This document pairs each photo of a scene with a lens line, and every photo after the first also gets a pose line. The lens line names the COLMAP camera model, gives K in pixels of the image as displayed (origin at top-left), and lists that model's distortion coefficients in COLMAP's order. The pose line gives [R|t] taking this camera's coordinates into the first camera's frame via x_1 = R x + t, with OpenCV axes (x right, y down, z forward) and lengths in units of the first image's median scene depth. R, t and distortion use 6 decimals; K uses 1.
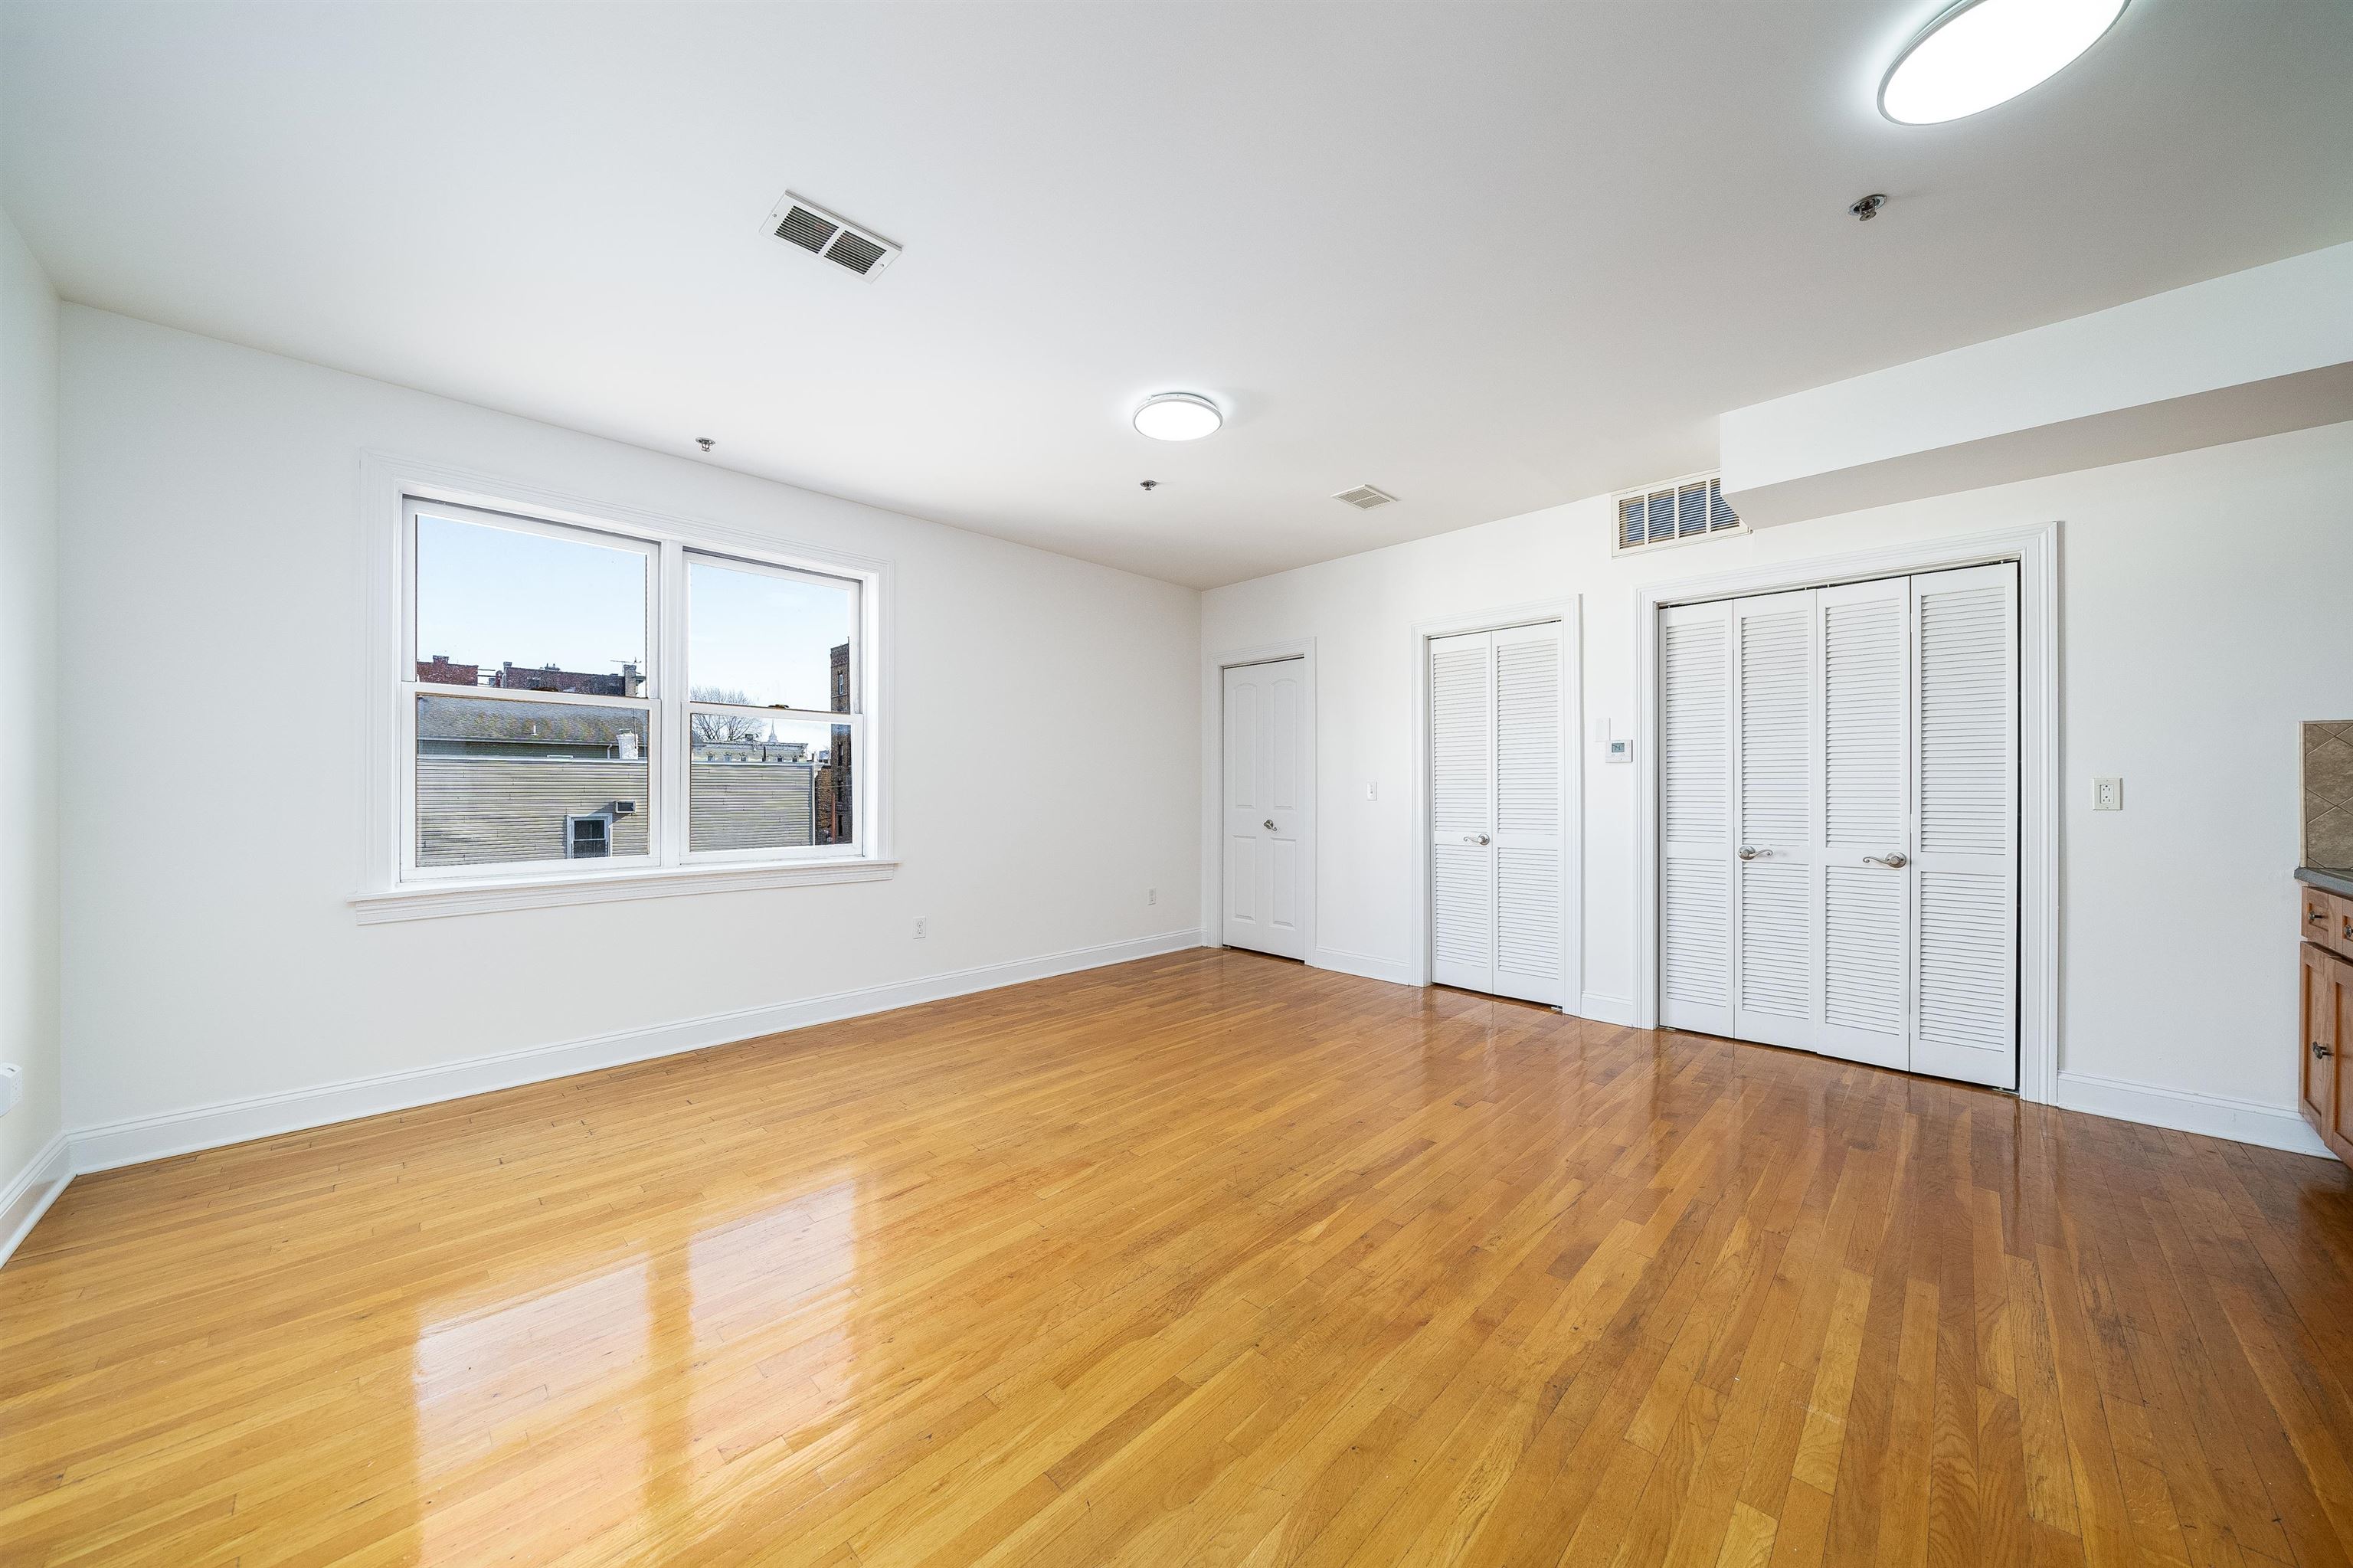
lens RADIAL K [[812.3, 0, 1176.7], [0, 812.3, 782.0], [0, 0, 1]] dist [-0.002842, -0.000371]
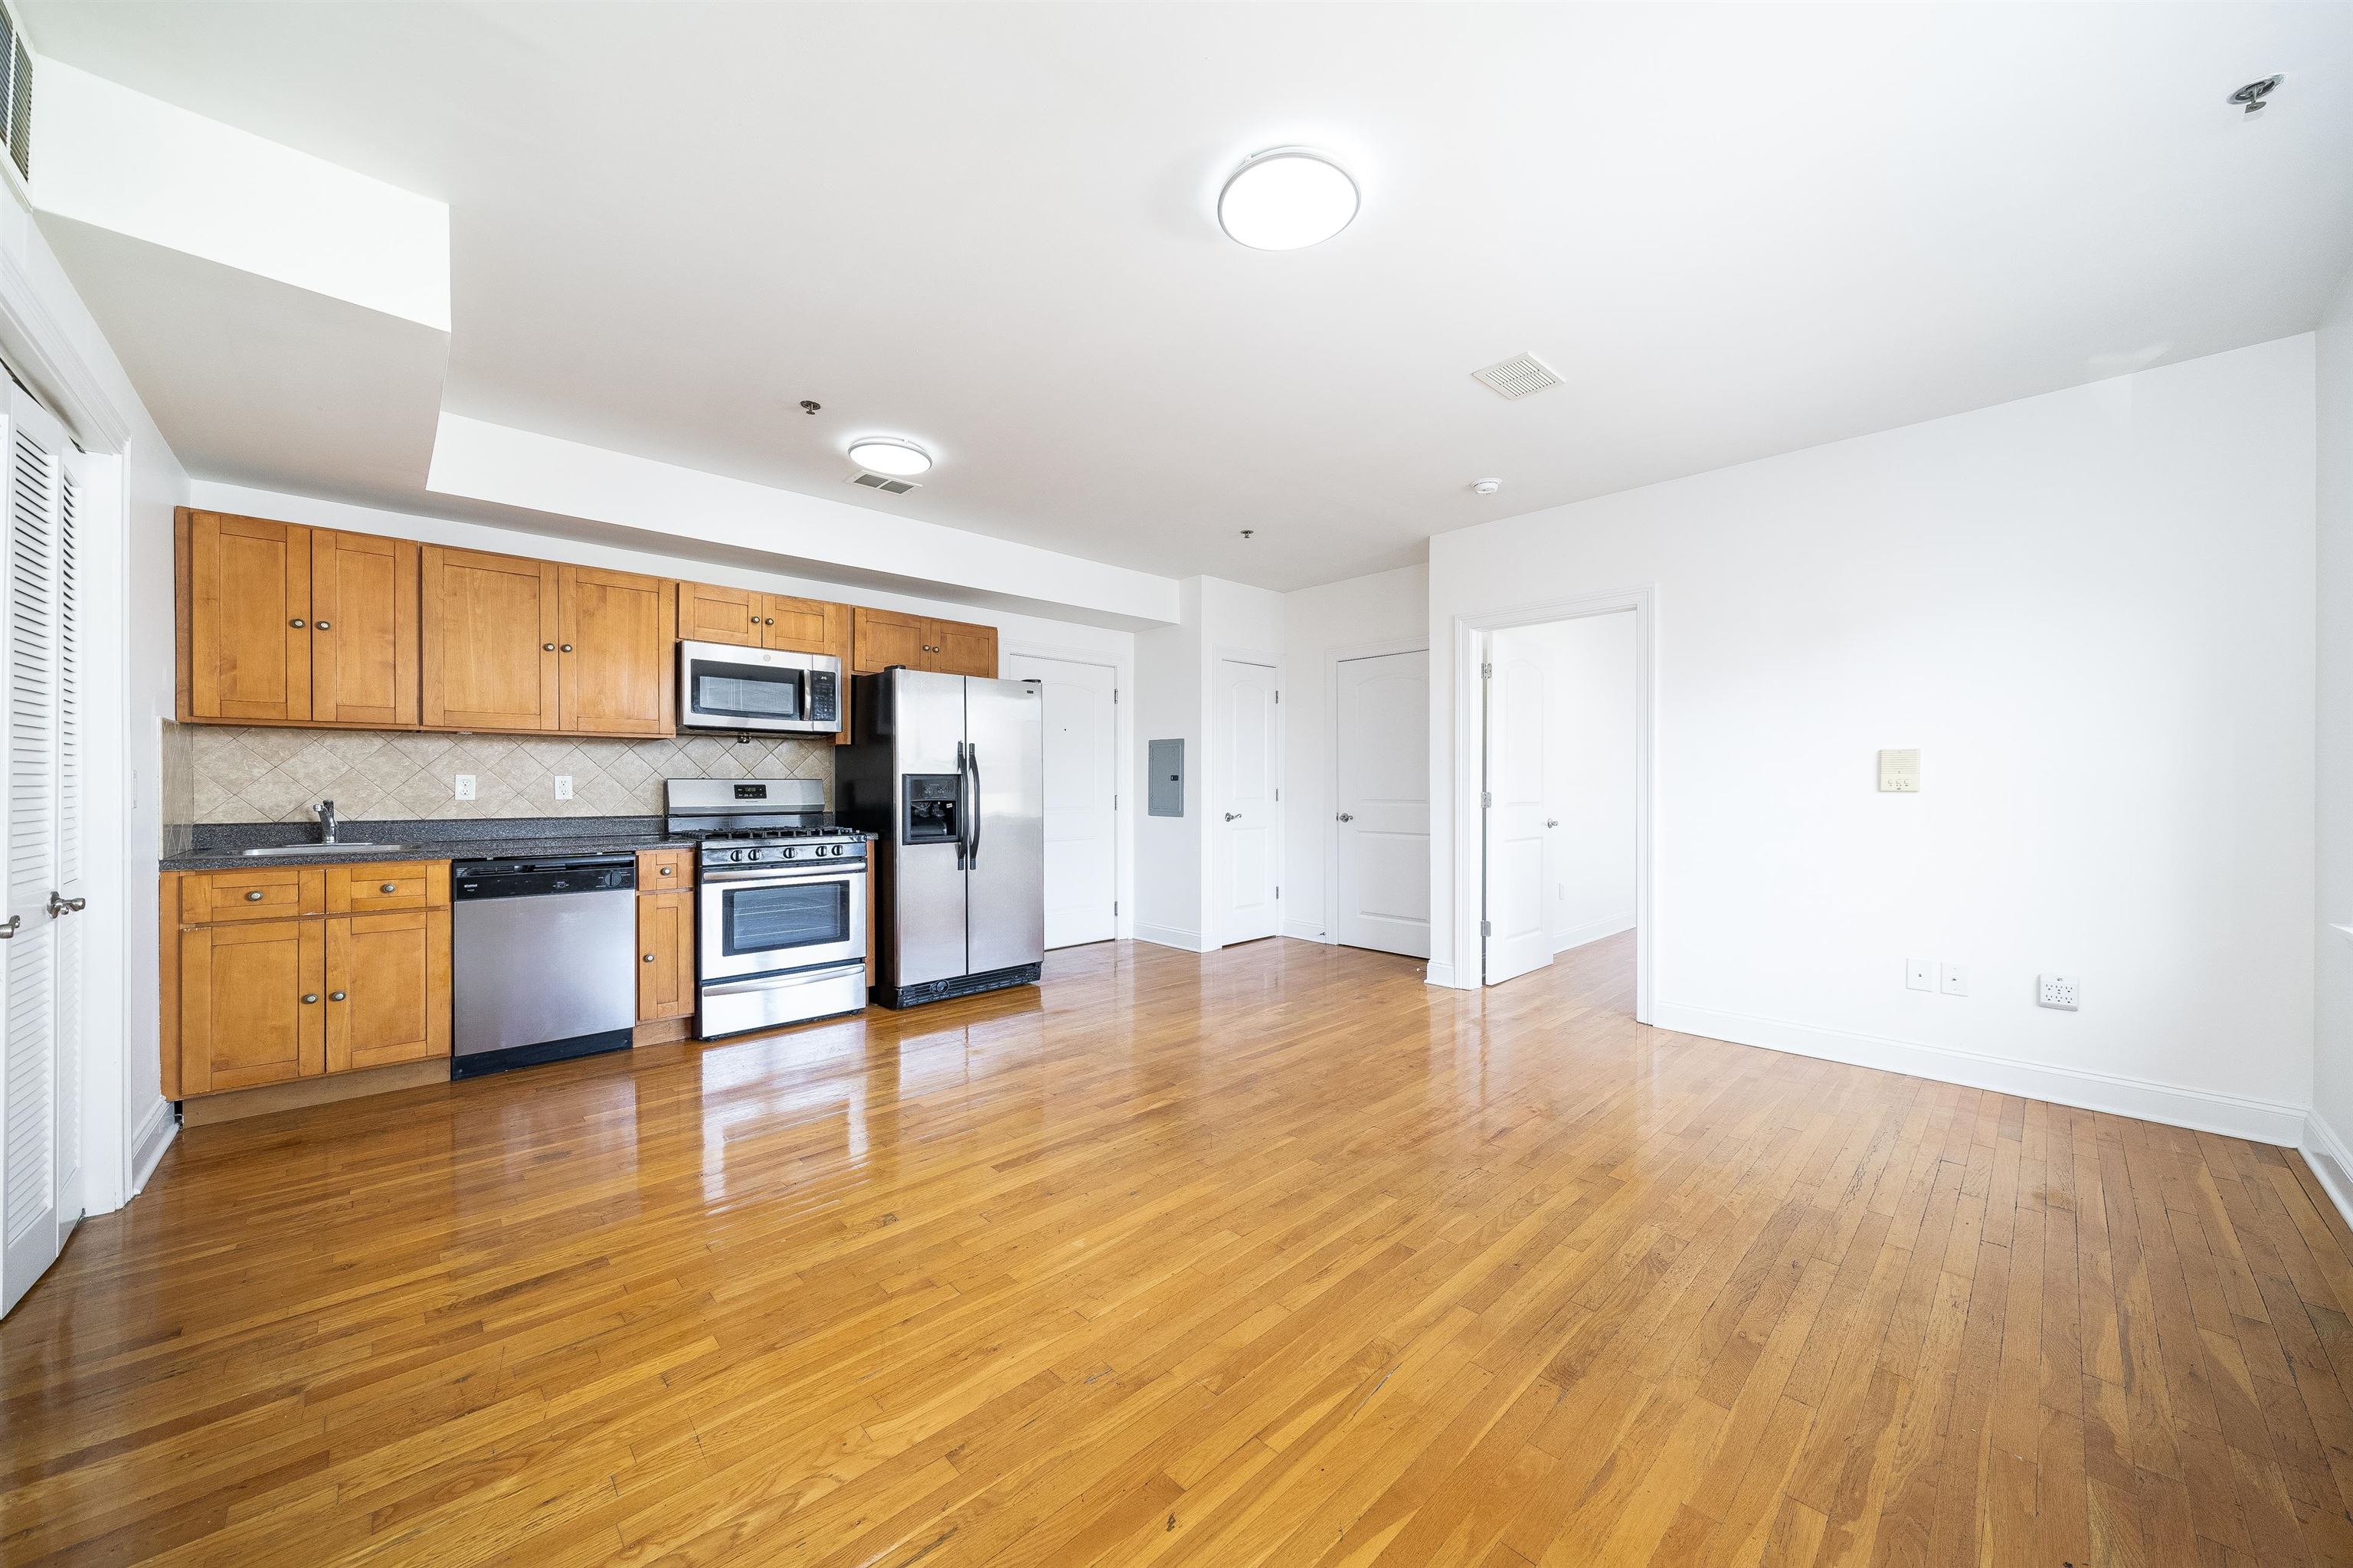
lens RADIAL K [[838.6, 0, 1176.8], [0, 838.6, 788.9], [0, 0, 1]] dist [-0.001433, -0.000507]
pose [[-0.999620, -0.002411, 0.027443, 0.066195], [-0.002547, 0.999985, -0.004918, 0.013973], [-0.027431, -0.004986, -0.999611, 1.596043]]
